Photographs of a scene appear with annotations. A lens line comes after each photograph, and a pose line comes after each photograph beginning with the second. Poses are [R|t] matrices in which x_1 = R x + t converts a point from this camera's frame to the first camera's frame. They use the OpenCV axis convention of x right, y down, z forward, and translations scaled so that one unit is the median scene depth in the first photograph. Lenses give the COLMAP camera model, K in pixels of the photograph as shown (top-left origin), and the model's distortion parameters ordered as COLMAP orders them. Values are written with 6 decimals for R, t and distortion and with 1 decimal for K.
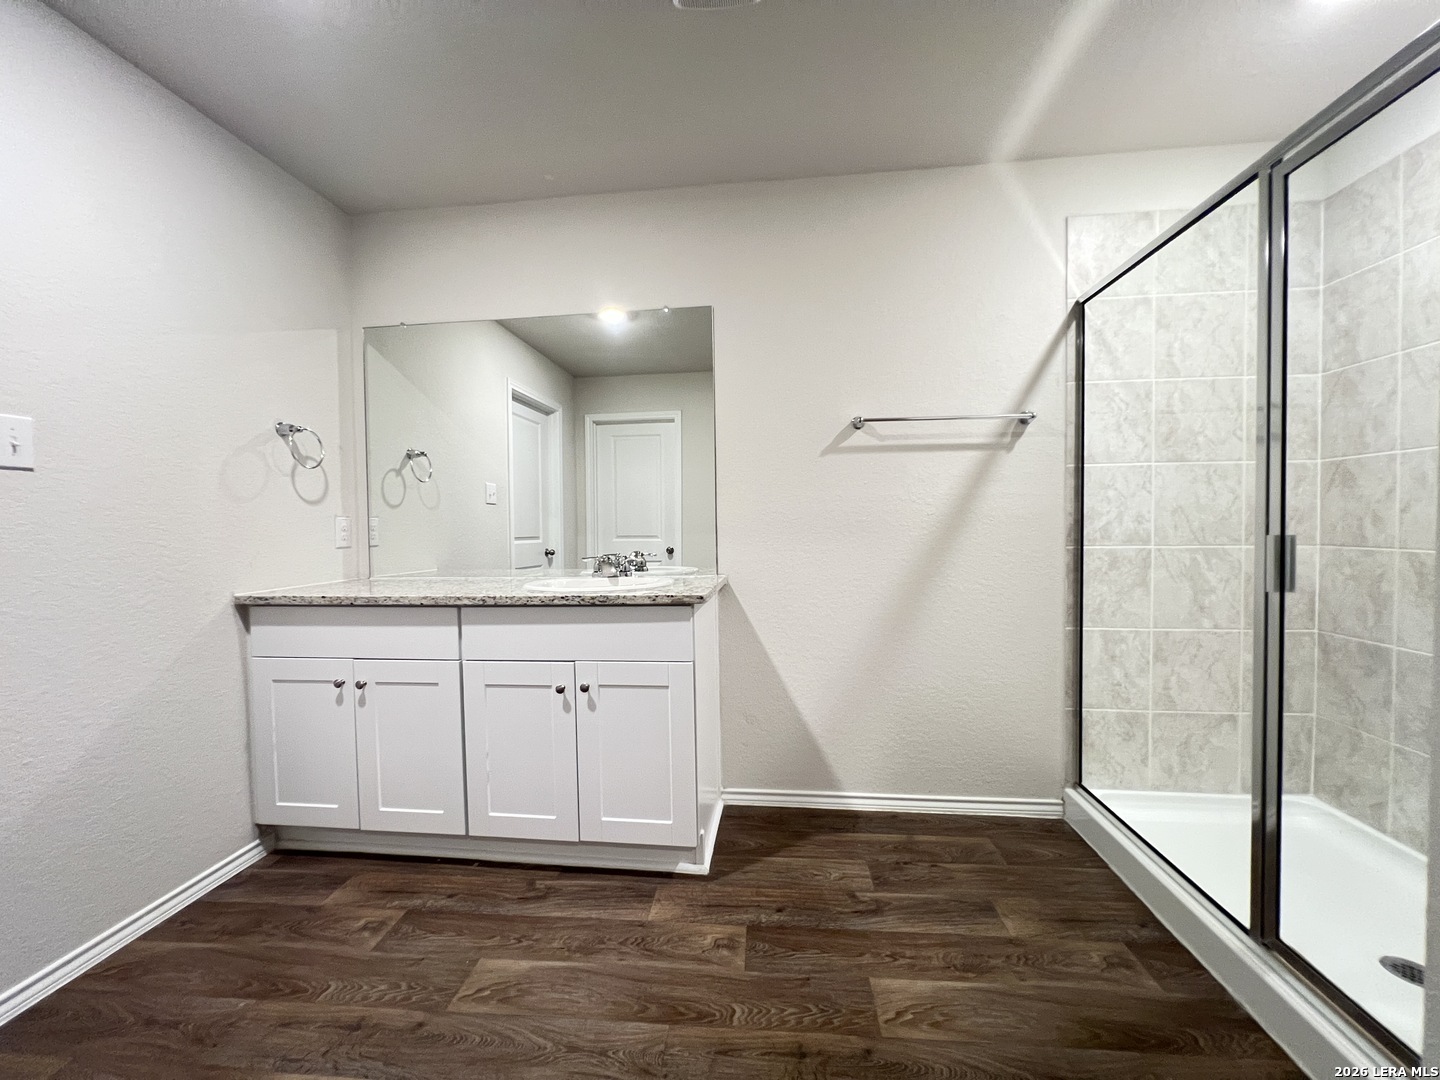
lens RADIAL K [[578.6, 0, 721.4], [0, 578.6, 544.0], [0, 0, 1]] dist [-0.001823, 0.000716]
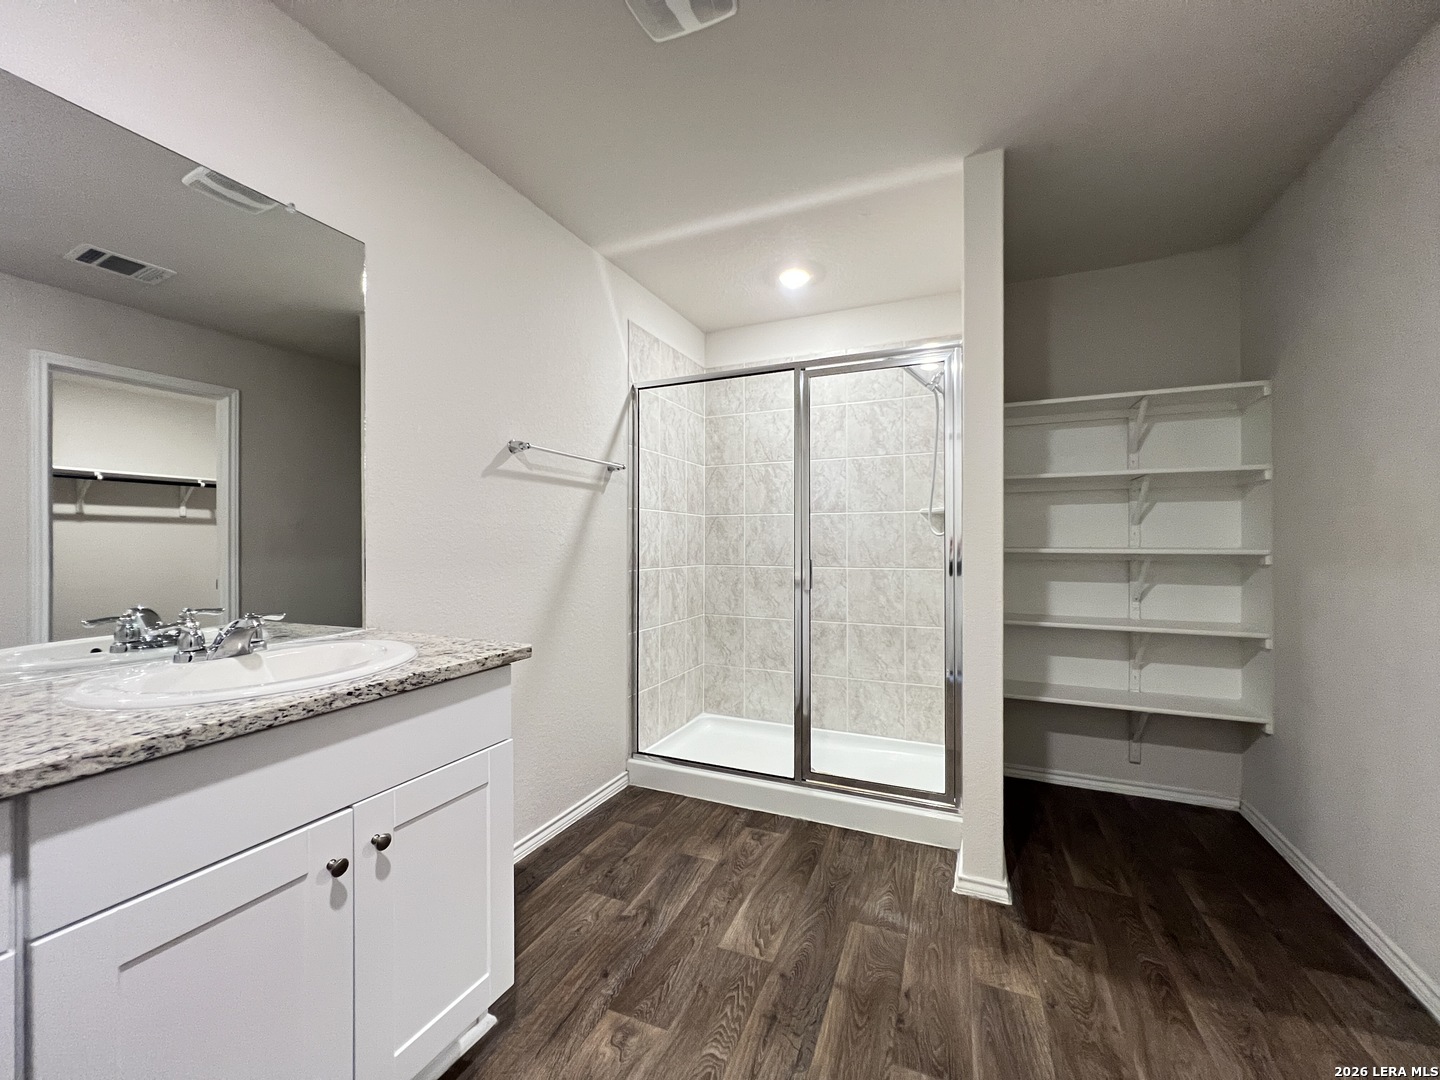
lens RADIAL K [[578.6, 0, 715.1], [0, 578.6, 543.5], [0, 0, 1]] dist [-0.001823, 0.000716]
pose [[0.309733, 0.010952, 0.950761, -0.656447], [0.031183, 0.999279, -0.021670, -0.024793], [-0.950312, 0.036359, 0.309168, 0.473173]]
